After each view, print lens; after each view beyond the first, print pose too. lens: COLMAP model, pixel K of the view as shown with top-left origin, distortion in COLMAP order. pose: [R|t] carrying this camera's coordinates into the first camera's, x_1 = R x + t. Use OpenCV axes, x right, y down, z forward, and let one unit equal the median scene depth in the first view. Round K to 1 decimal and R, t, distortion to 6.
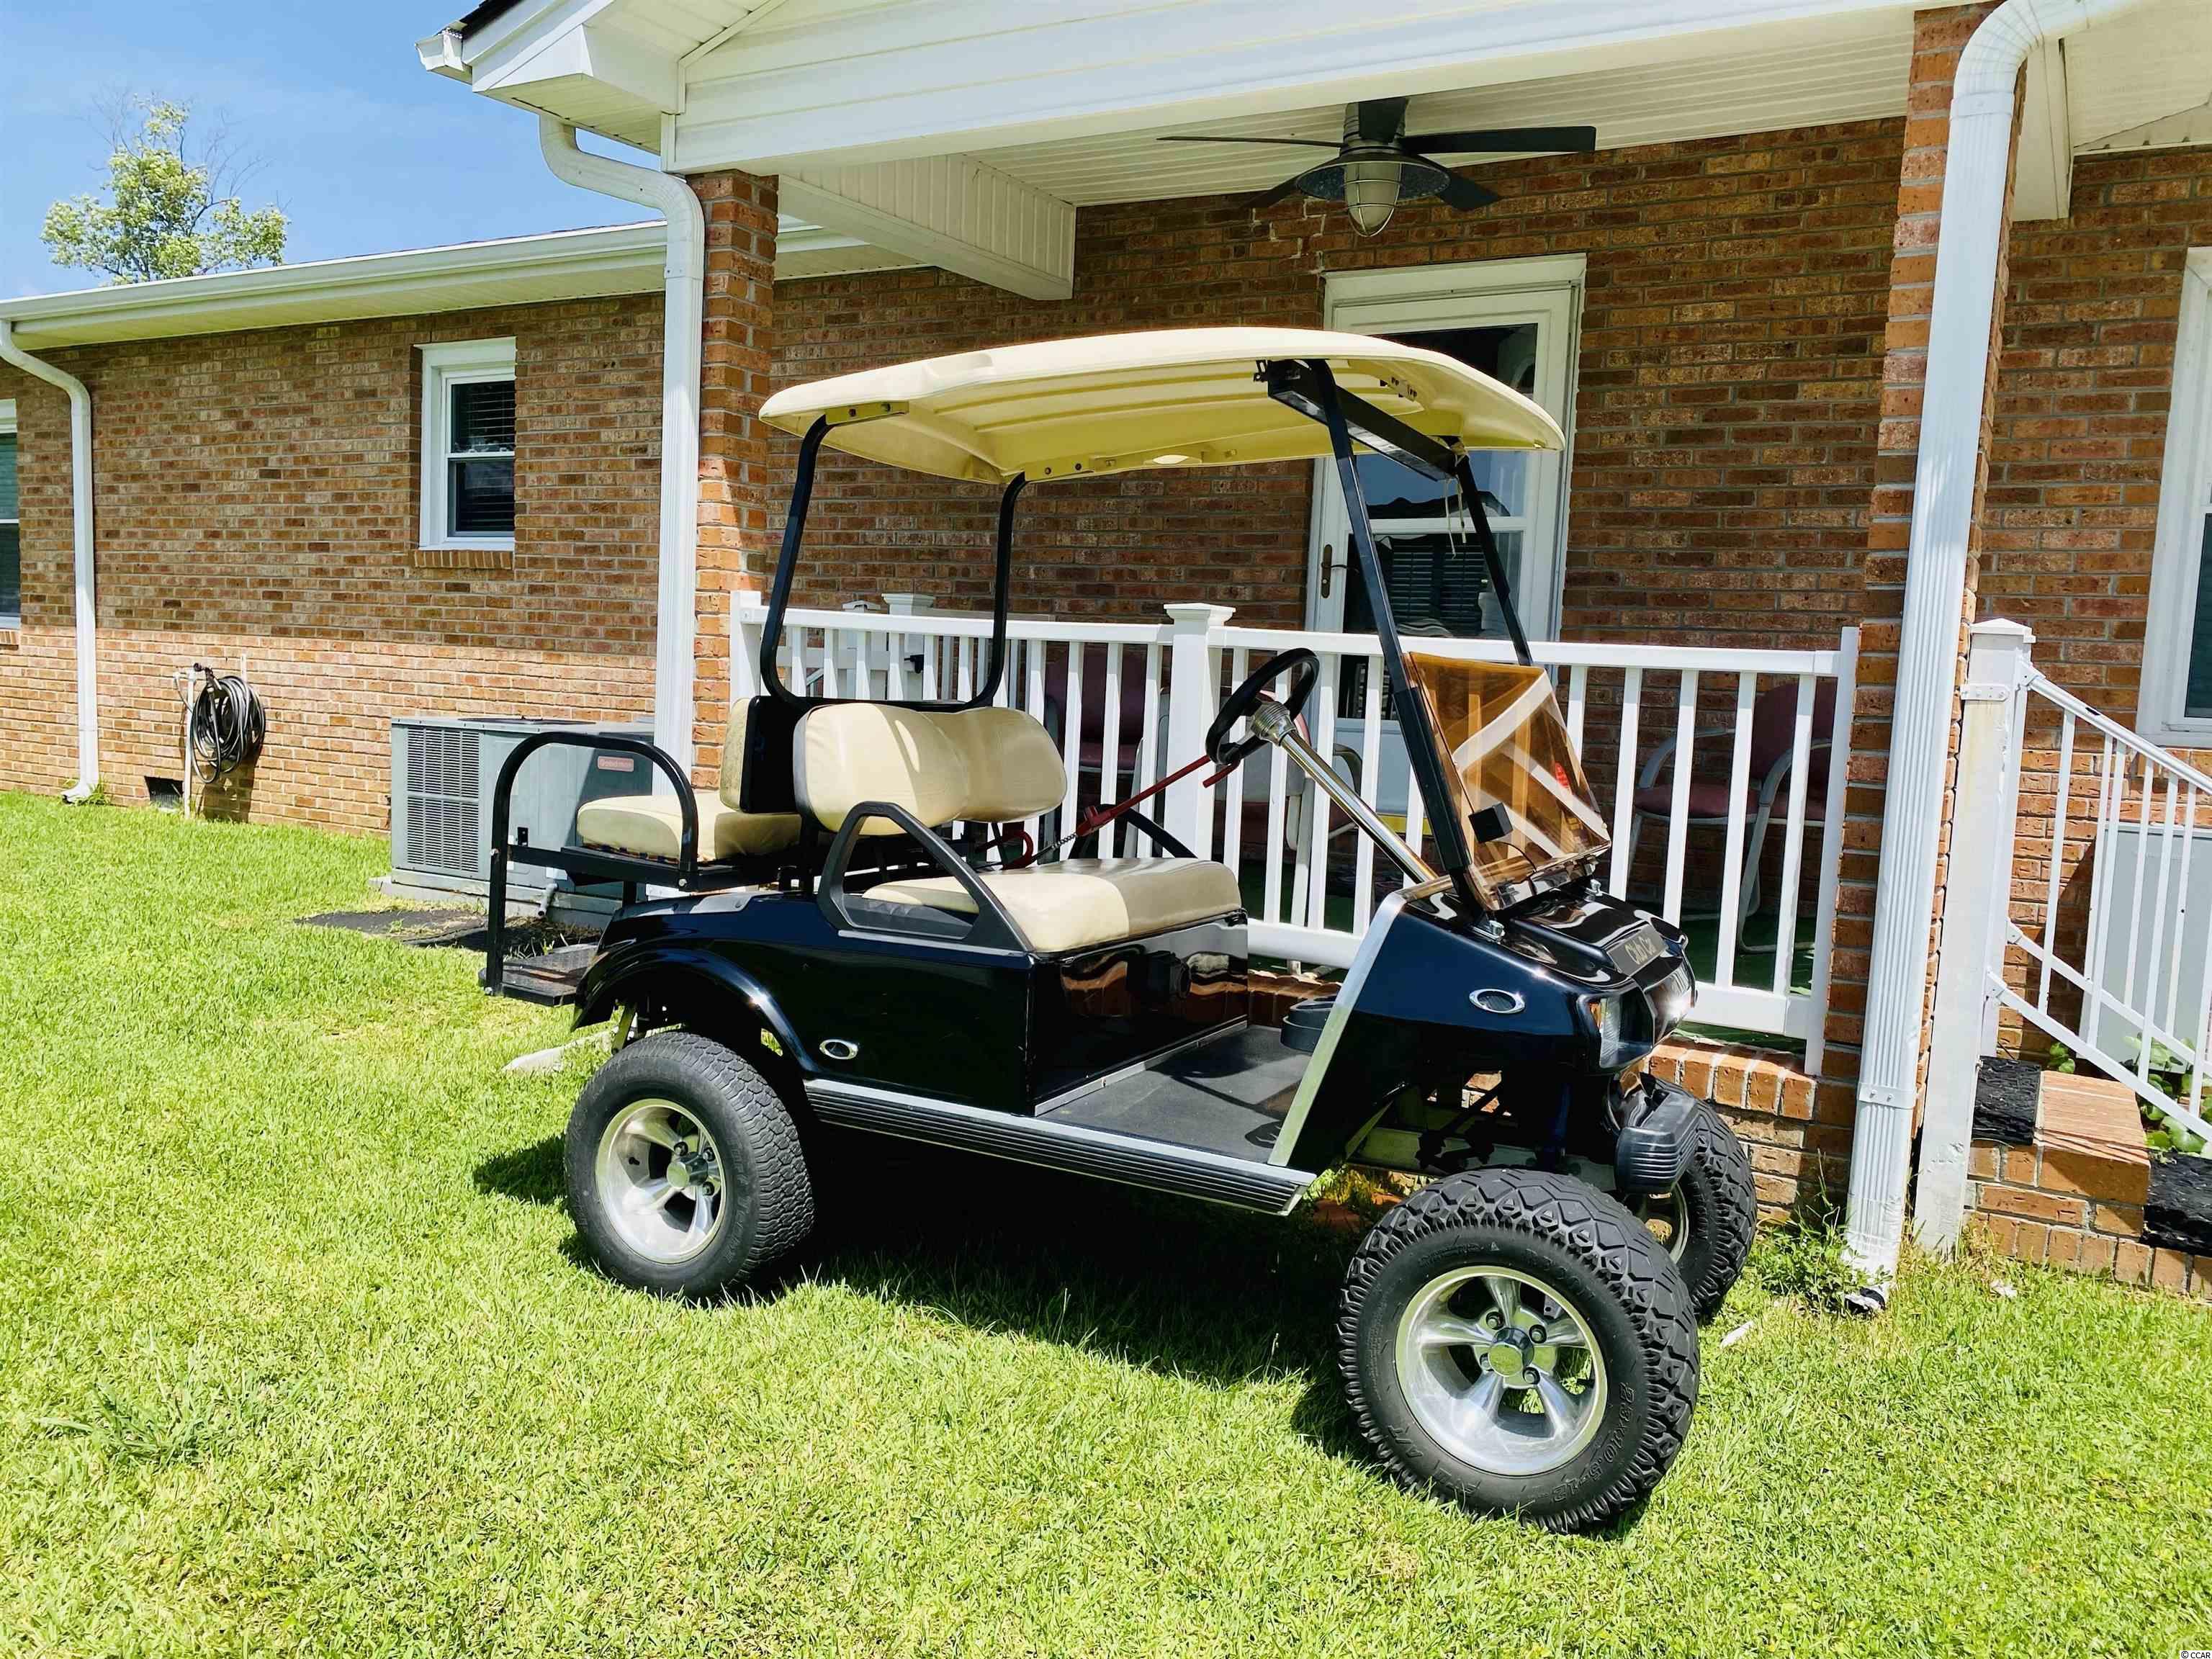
lens RADIAL K [[1766.8, 0, 1106.0], [0, 1766.8, 829.5], [0, 0, 1]] dist [0.023522, -0.006505]
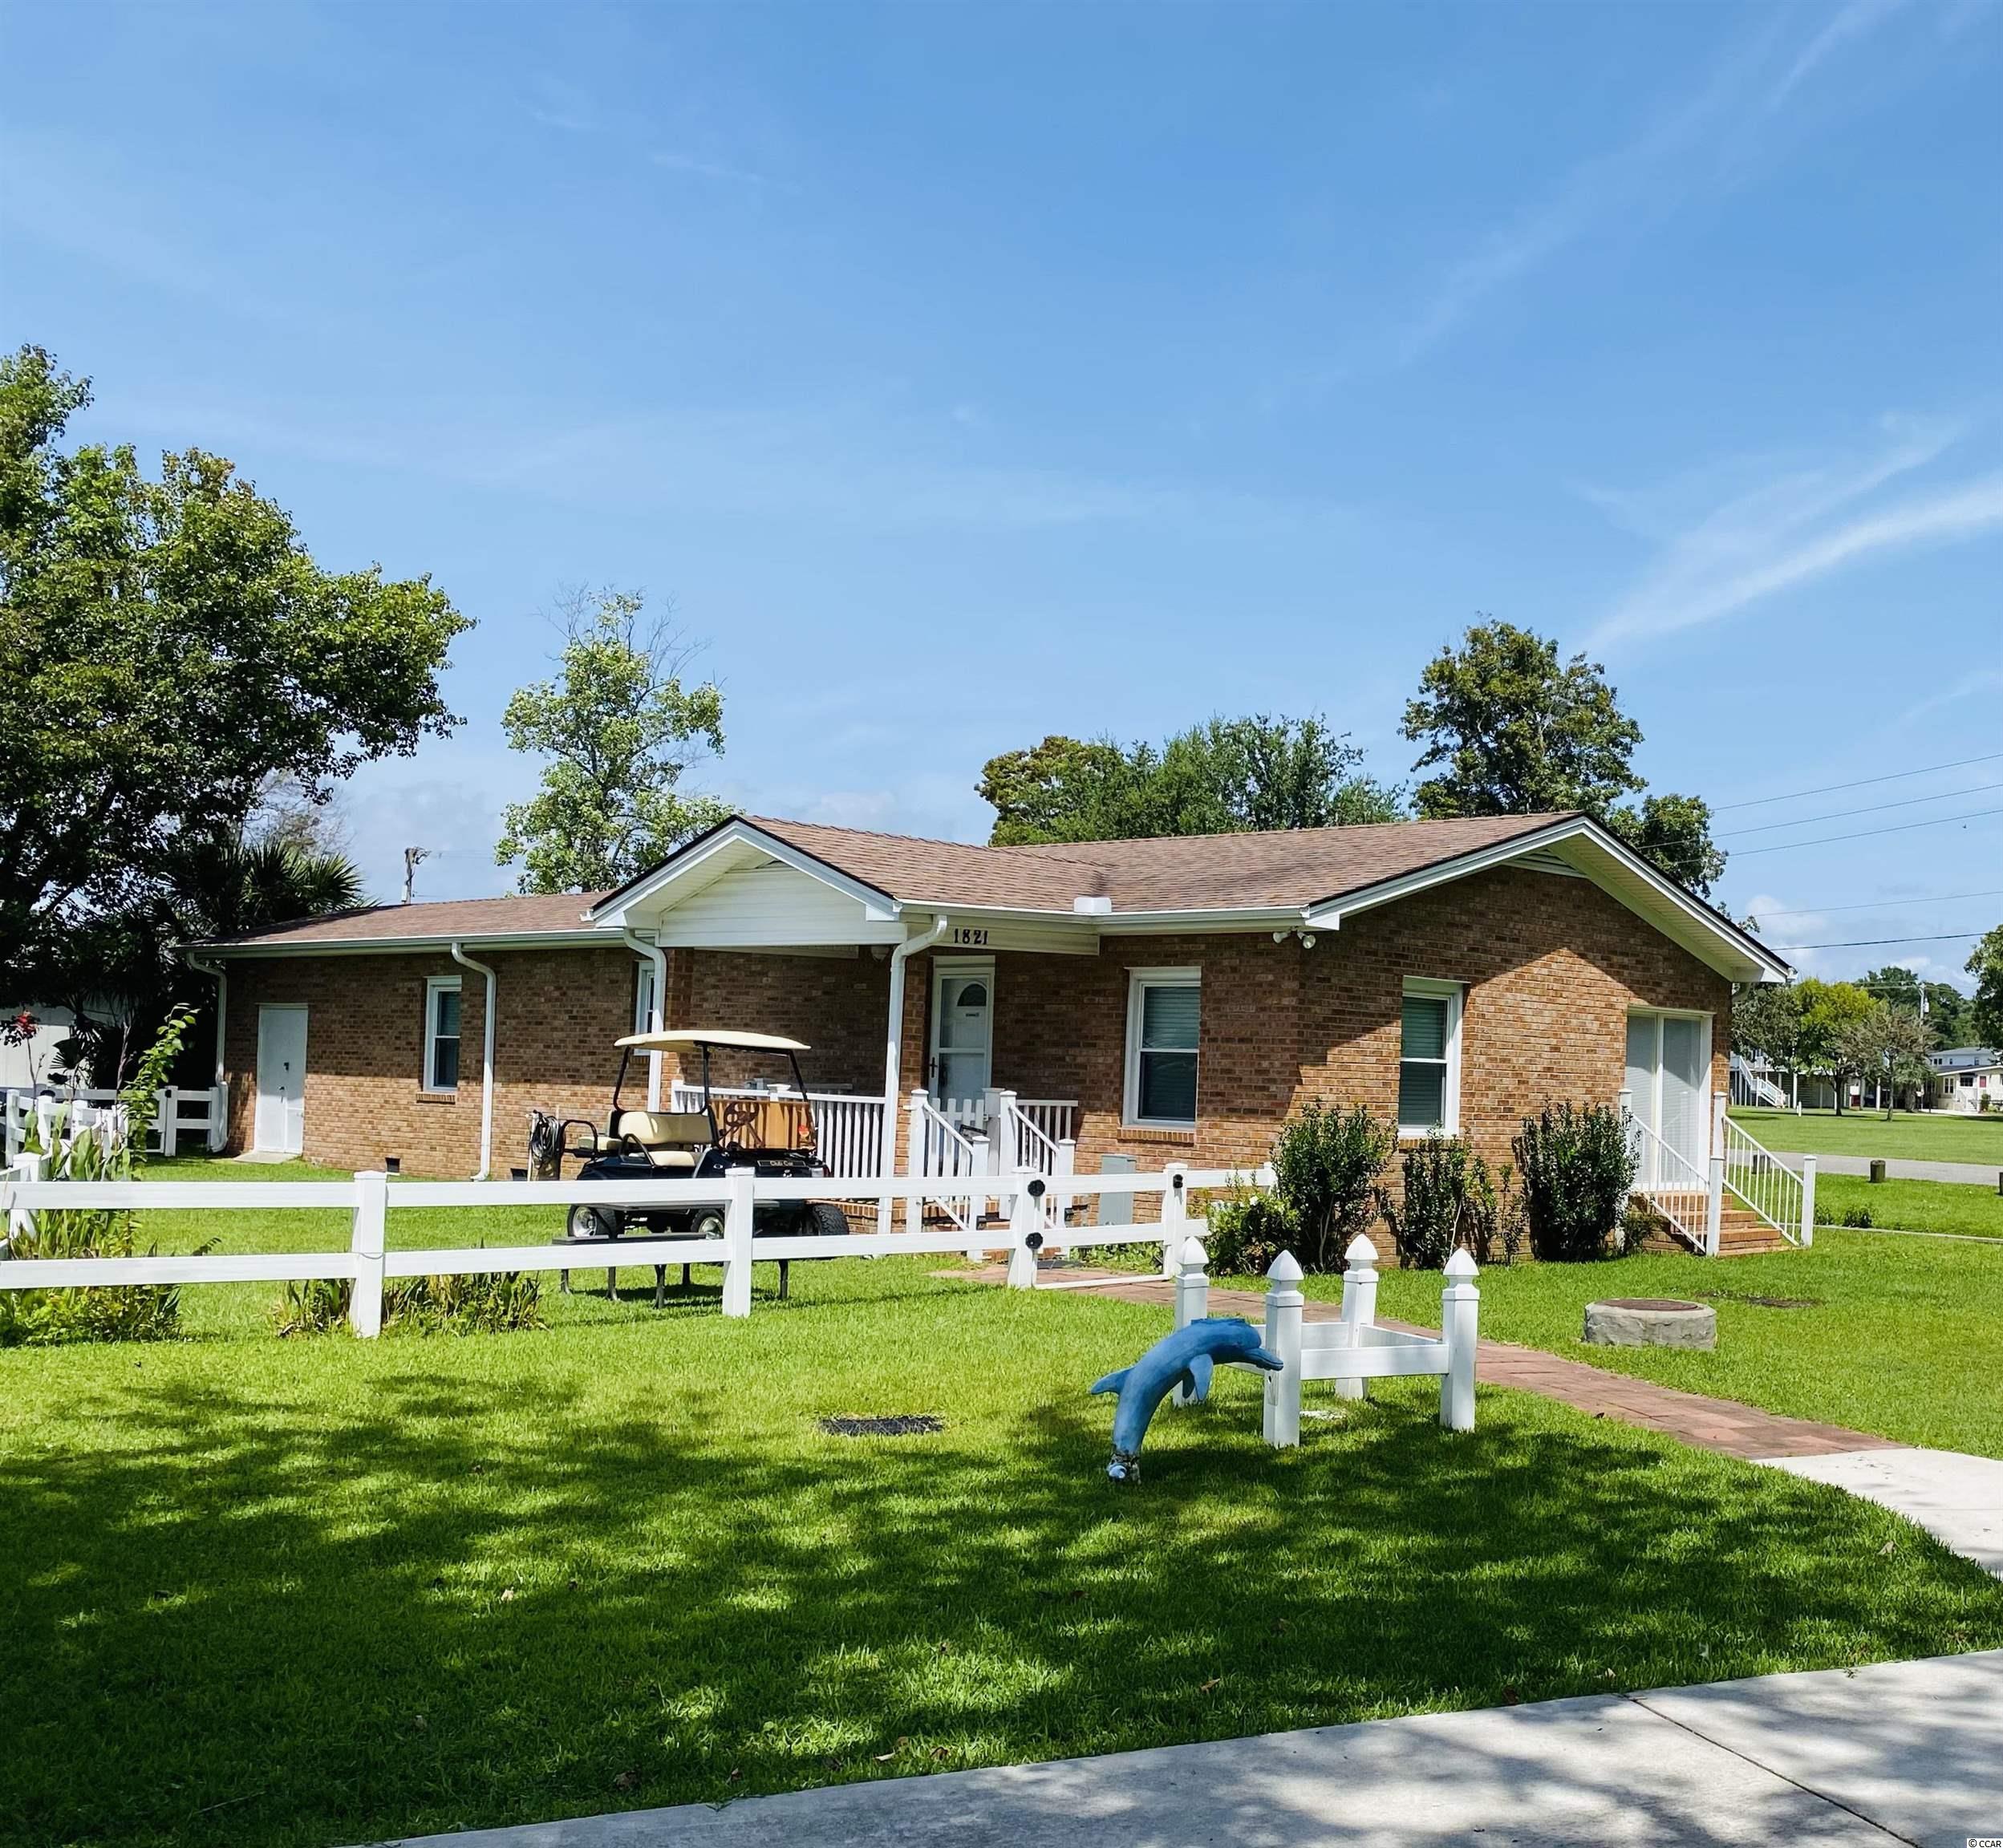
lens RADIAL K [[2100.1, 0, 1343.9], [0, 2100.1, 1064.1], [0, 0, 1]] dist [0.128994, -0.310740]
pose [[0.988454, -0.009677, -0.151211, 1.572797], [-0.008457, 0.992879, -0.118828, 0.276704], [0.151284, 0.118734, 0.981333, -2.555058]]
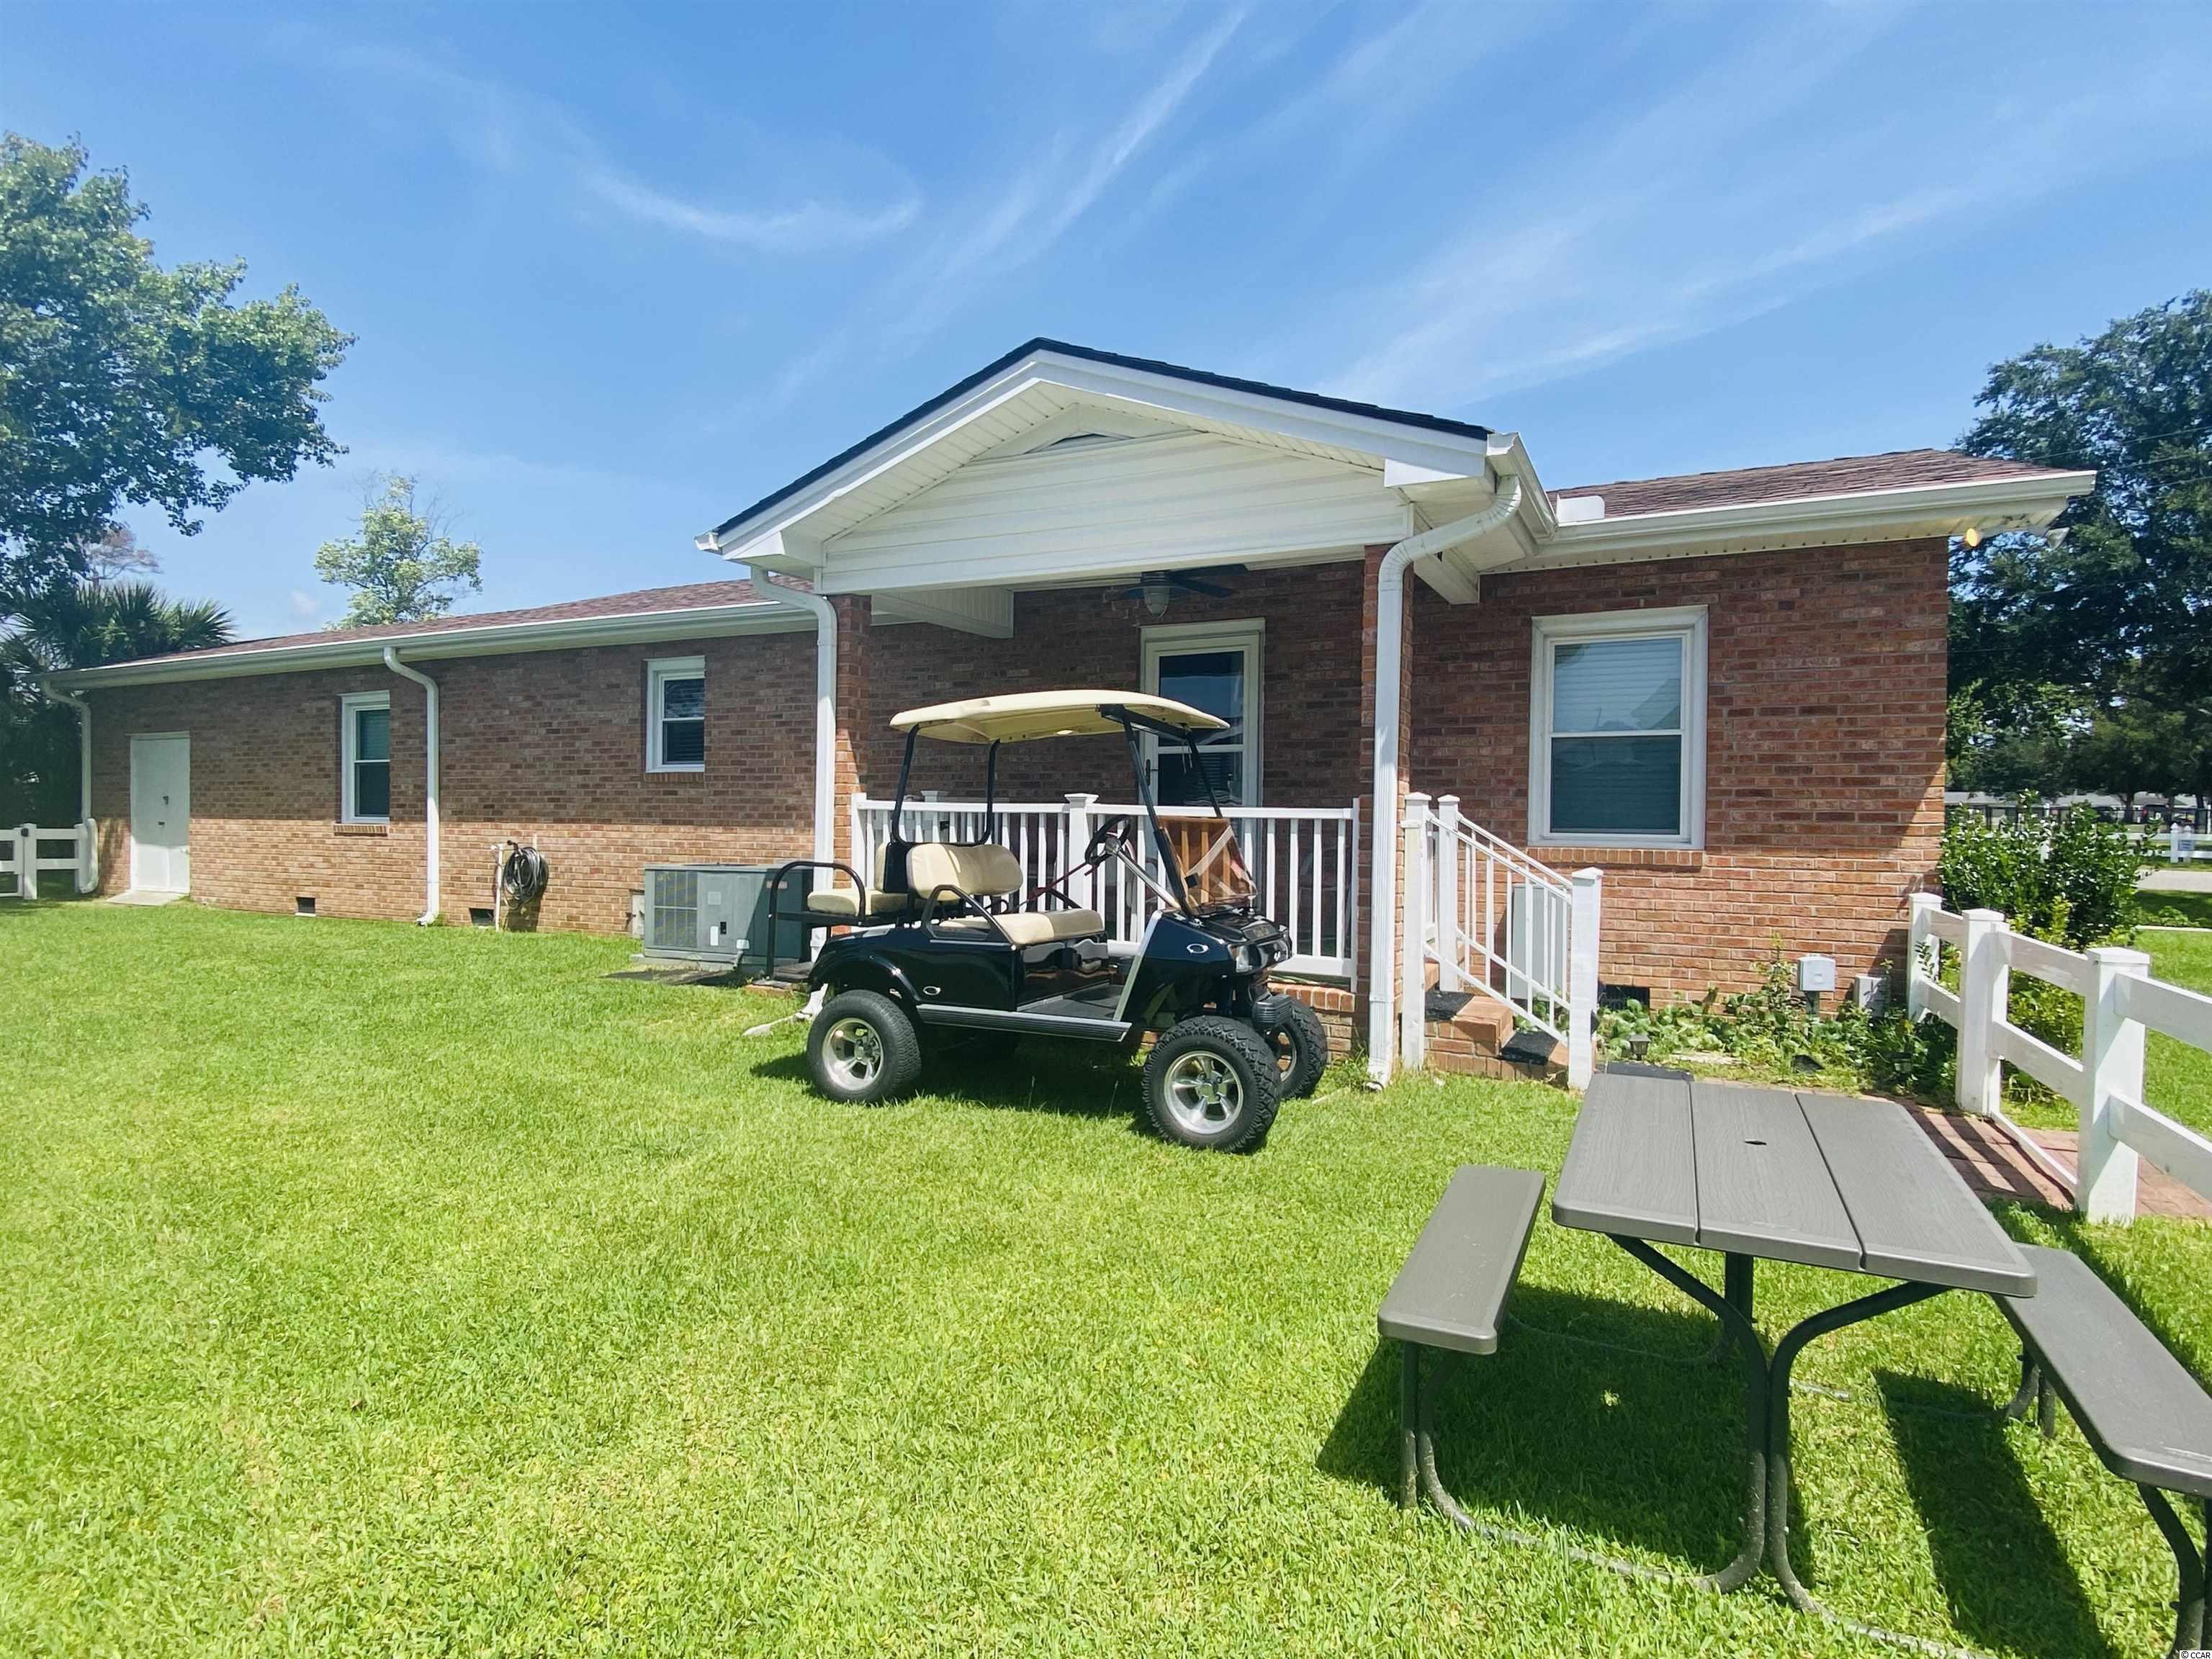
lens RADIAL K [[1173.2, 0, 1106.0], [0, 1173.2, 829.5], [0, 0, 1]] dist [0.059791, -0.061290]
pose [[0.997491, -0.032479, 0.062911, -0.007215], [0.037819, 0.995608, -0.085646, 0.034295], [-0.059853, 0.087811, 0.994337, -0.375290]]
